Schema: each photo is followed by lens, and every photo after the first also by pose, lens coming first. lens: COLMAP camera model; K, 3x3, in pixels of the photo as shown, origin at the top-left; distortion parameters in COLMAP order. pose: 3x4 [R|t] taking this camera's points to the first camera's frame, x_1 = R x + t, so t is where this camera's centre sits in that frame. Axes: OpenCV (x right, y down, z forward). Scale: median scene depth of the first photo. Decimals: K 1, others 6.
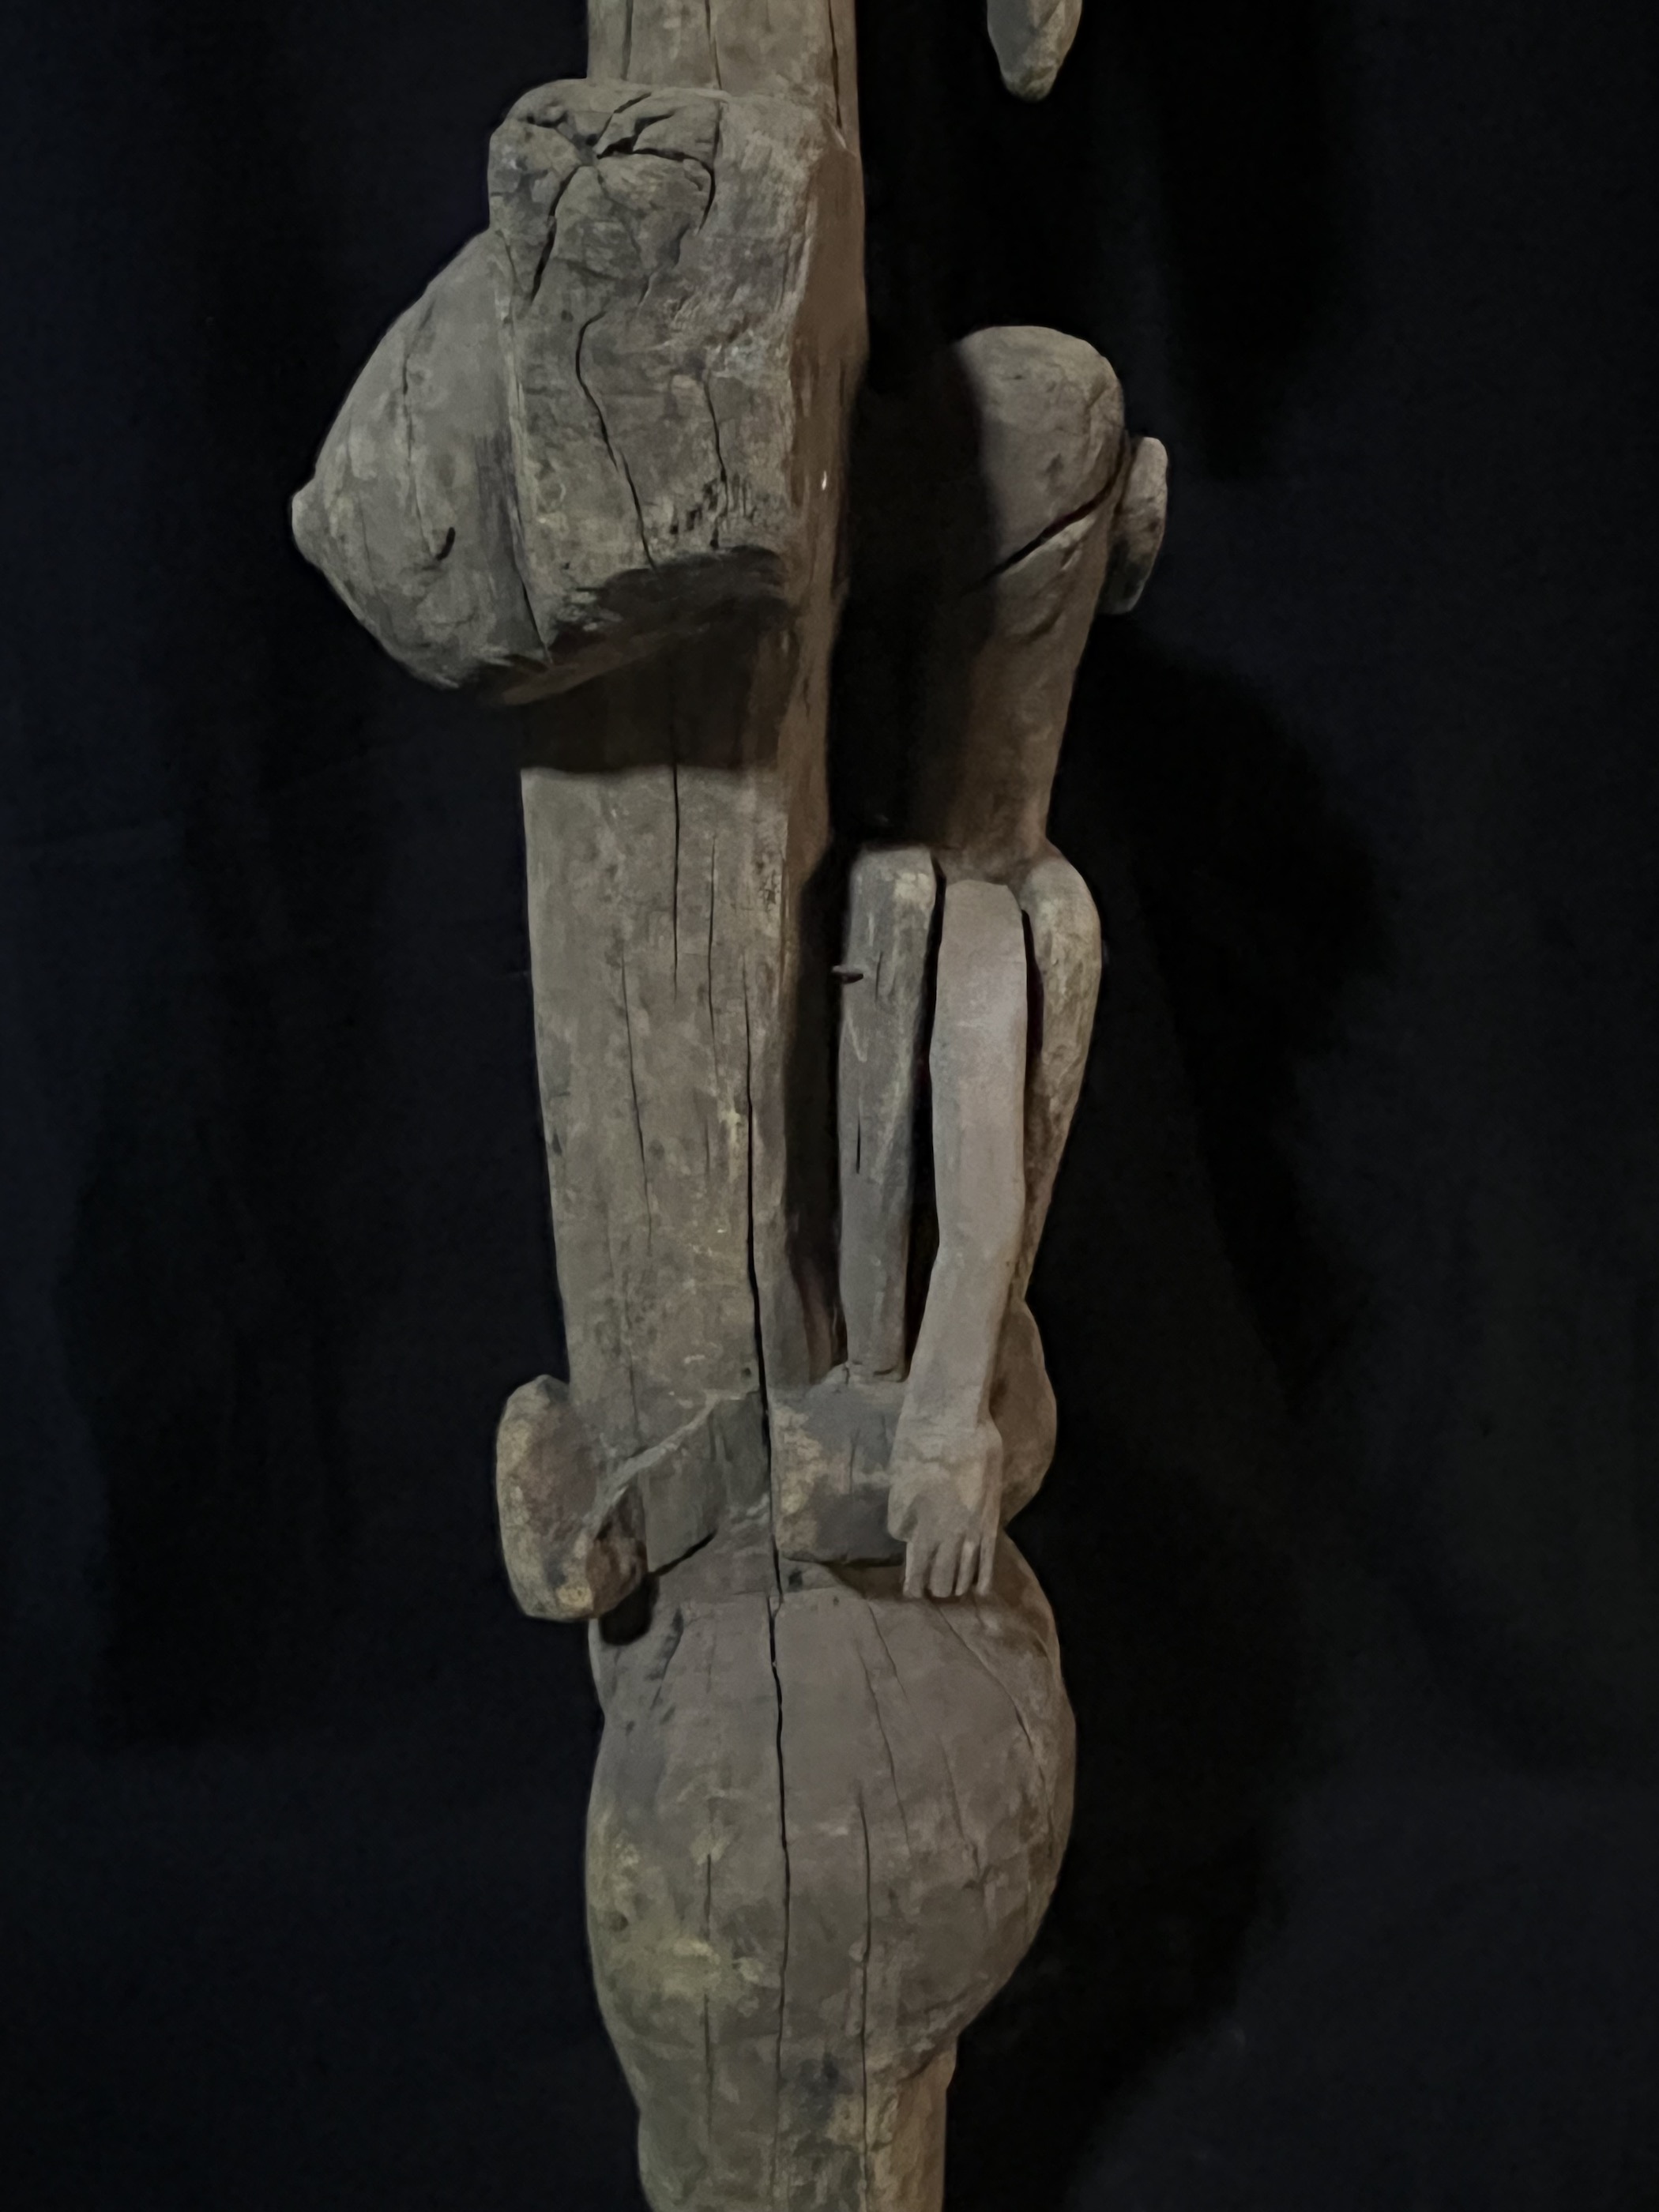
lens RADIAL K [[1640.5, 0, 857.9], [0, 1640.5, 1072.8], [0, 0, 1]] dist [0.004444, -0.008477]
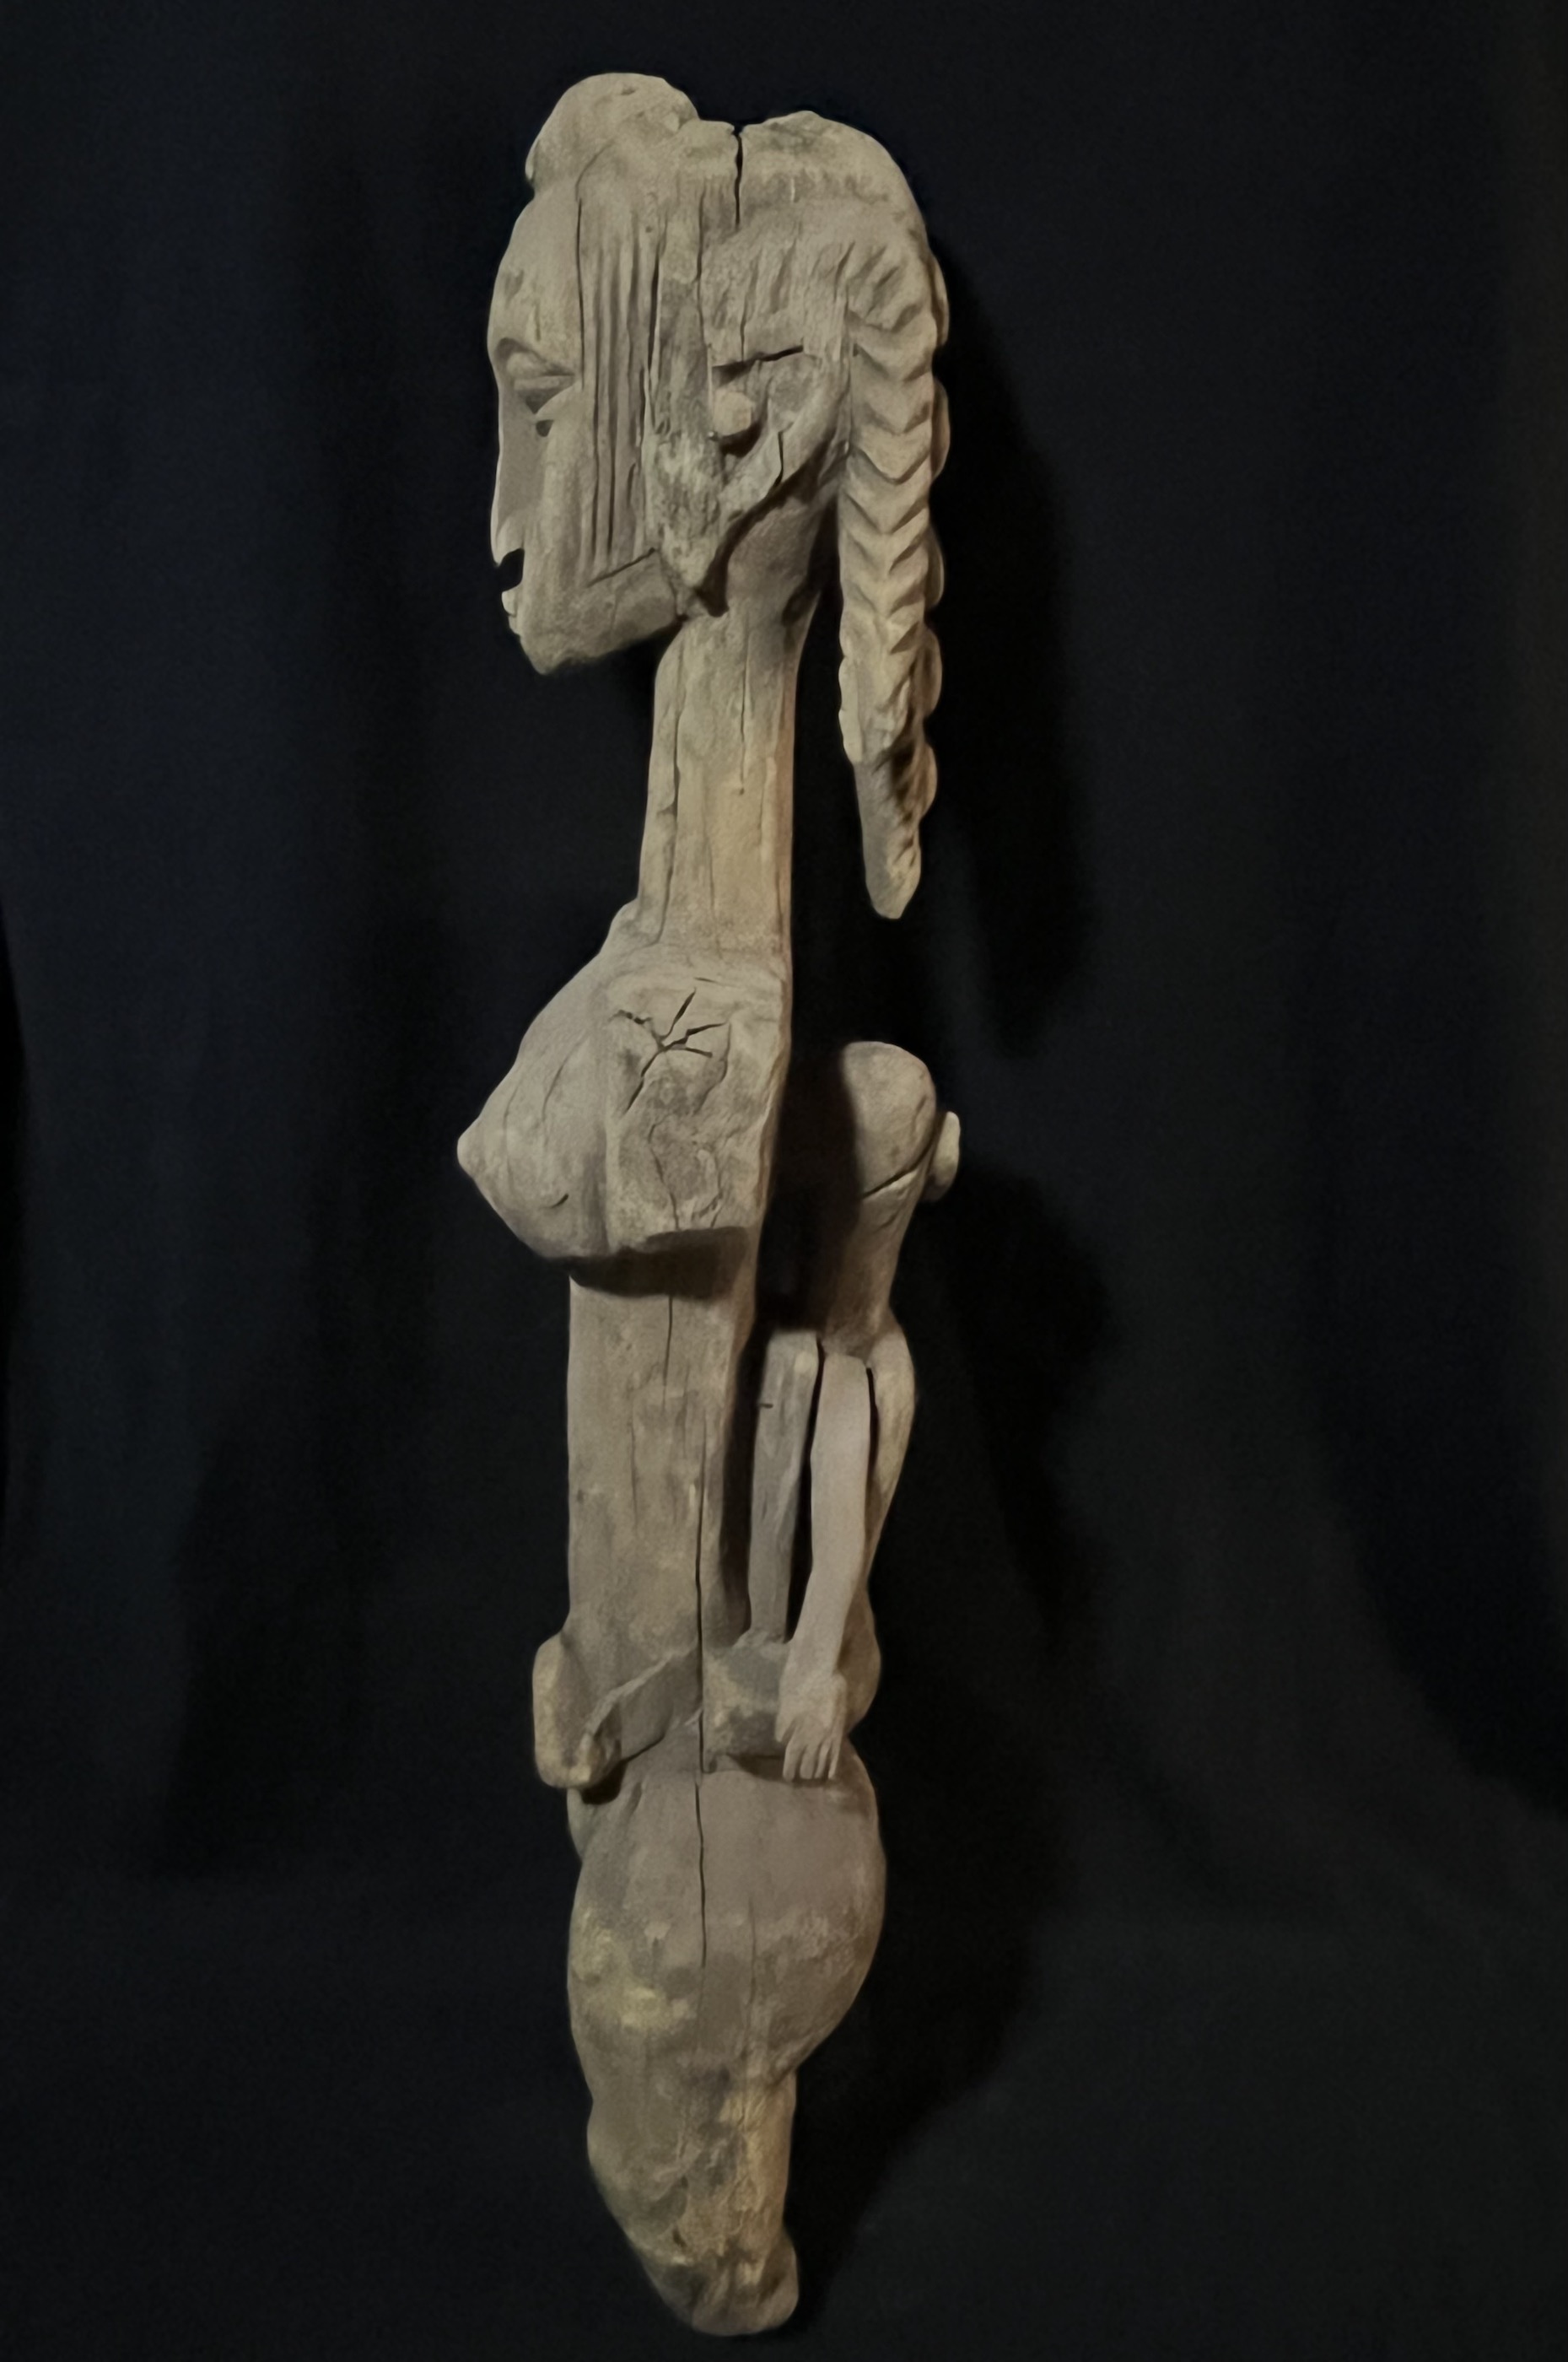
lens RADIAL K [[1763.0, 0, 764.7], [0, 1763.0, 1192.4], [0, 0, 1]] dist [-0.002947, -0.002085]
pose [[0.998610, 0.034919, 0.039487, -0.082761], [-0.034629, 0.999368, -0.008005, -0.259155], [-0.039741, 0.006627, 0.999188, -0.786398]]
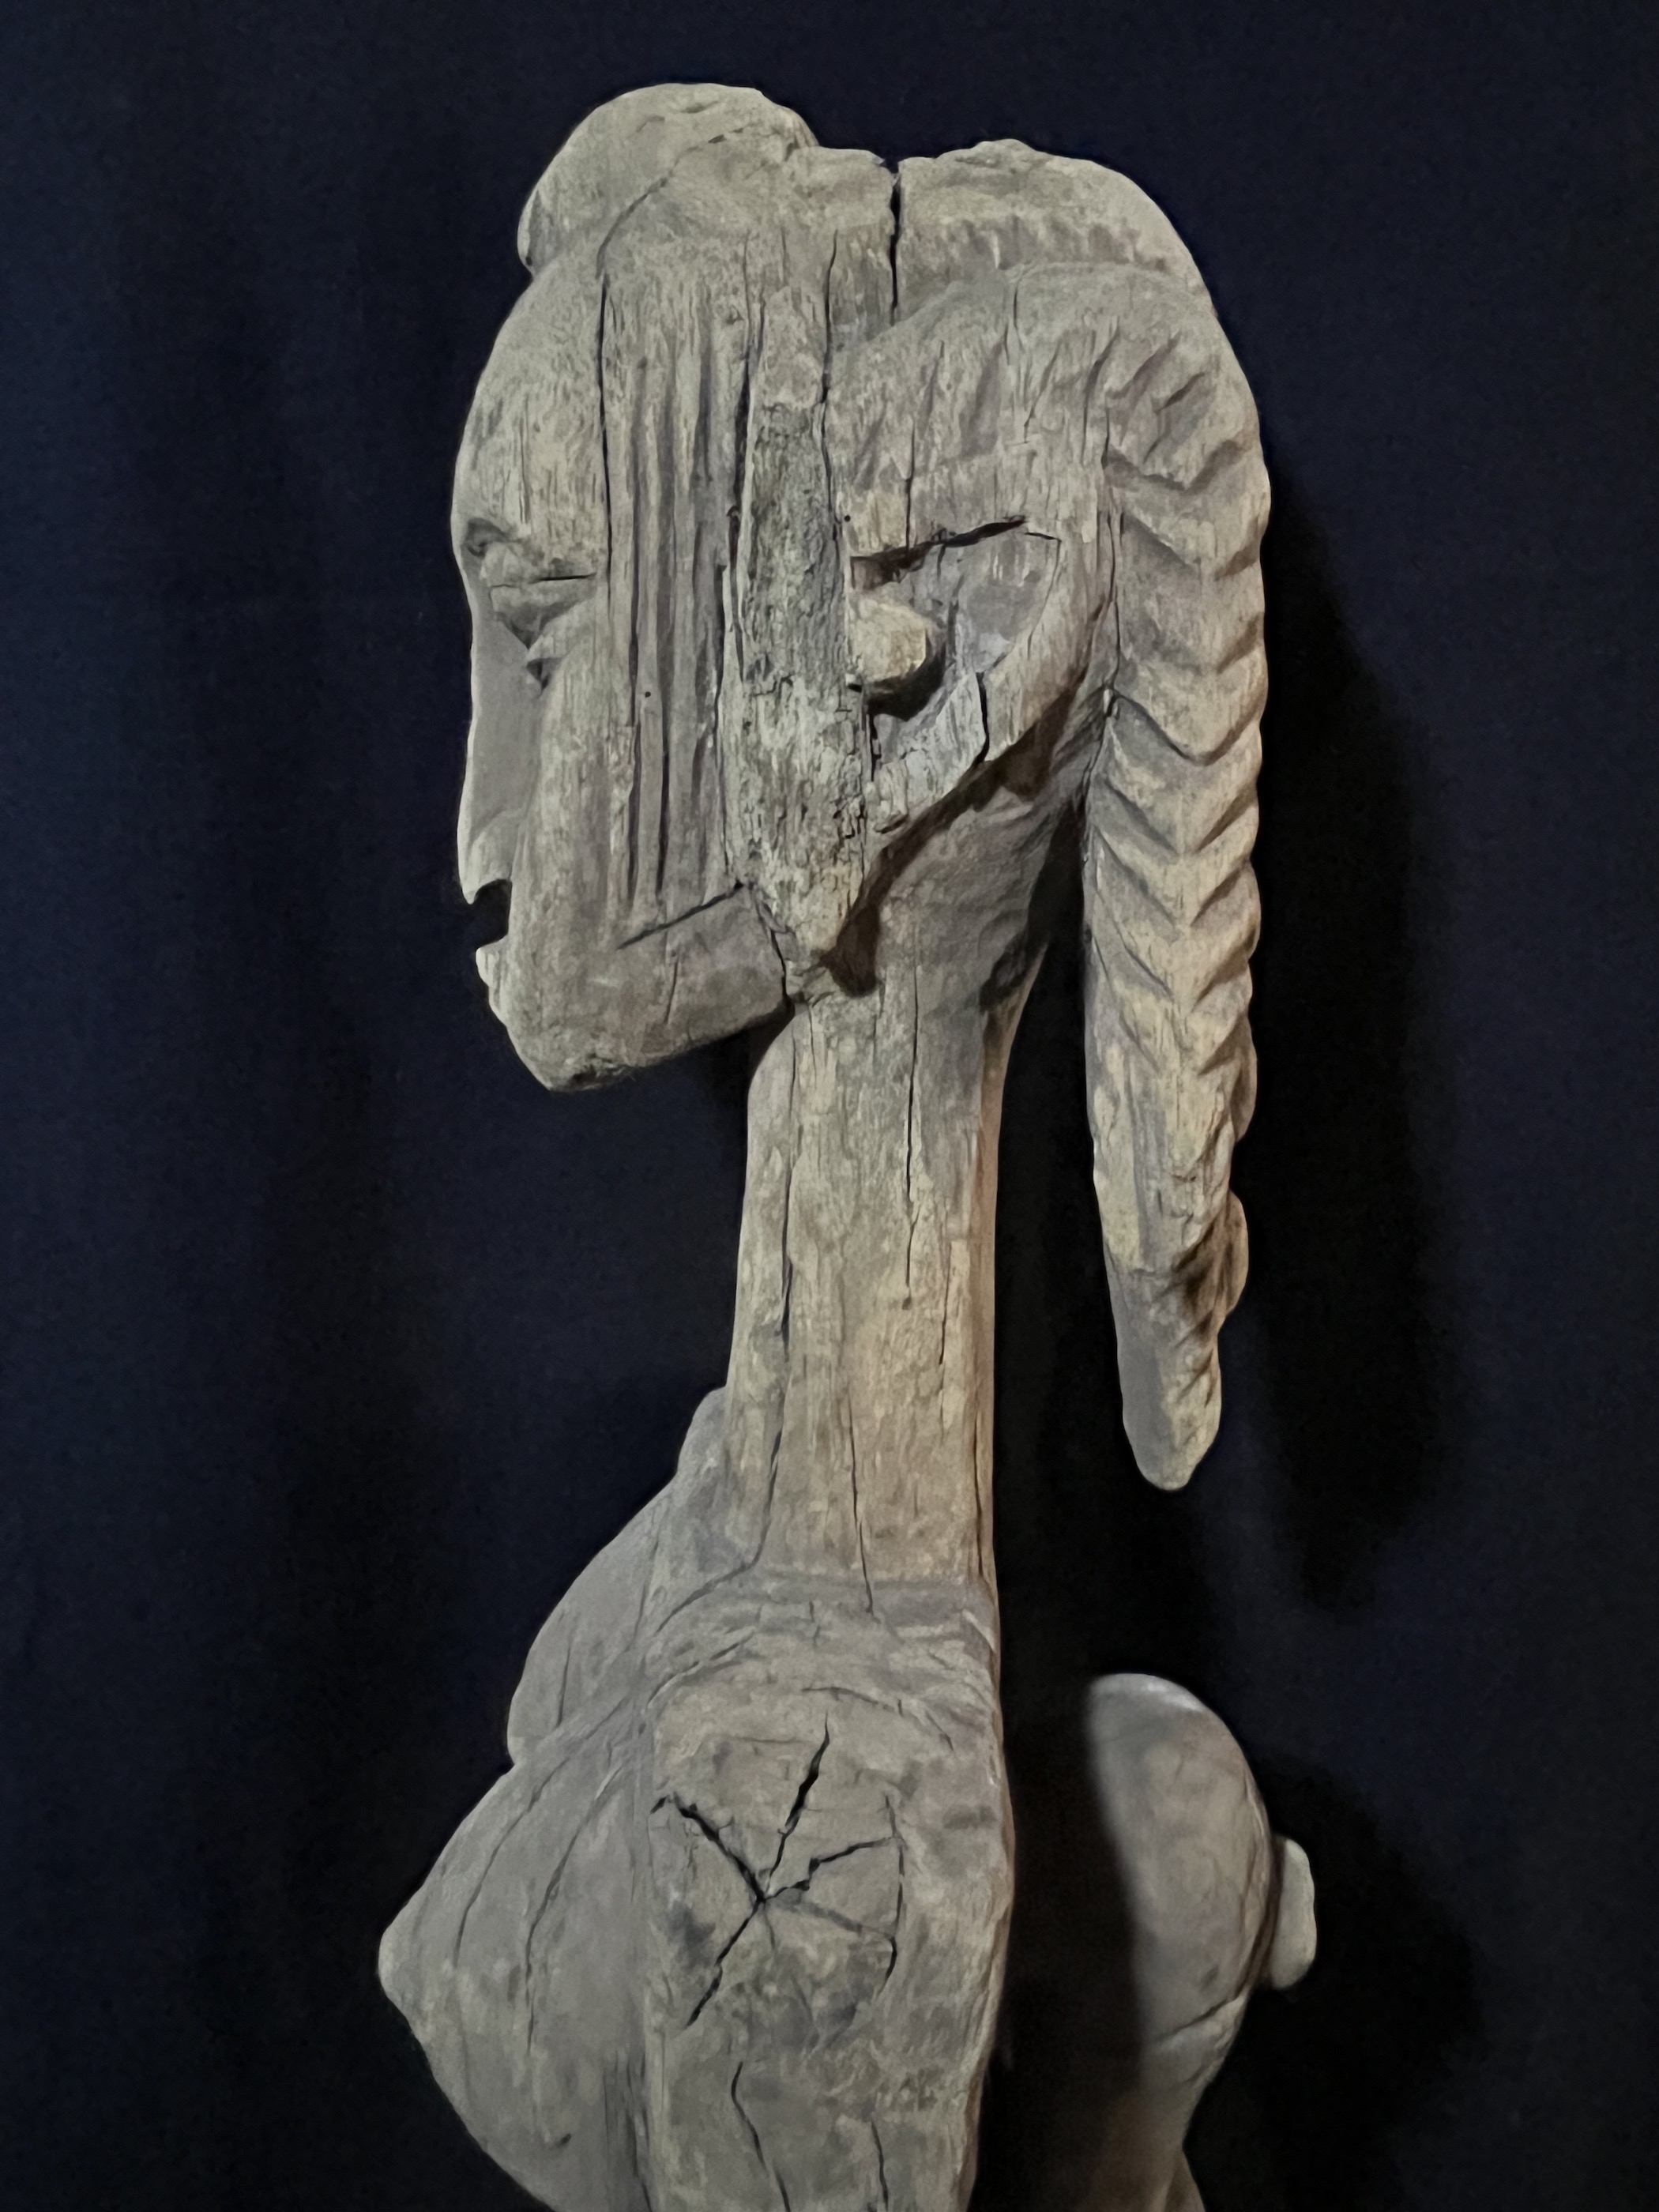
lens RADIAL K [[1640.5, 0, 857.9], [0, 1640.5, 1072.8], [0, 0, 1]] dist [0.004444, -0.008477]
pose [[0.999274, 0.027660, 0.026192, -0.101880], [-0.022624, 0.984111, -0.176108, -0.601370], [-0.030647, 0.175387, 0.984022, -0.006027]]
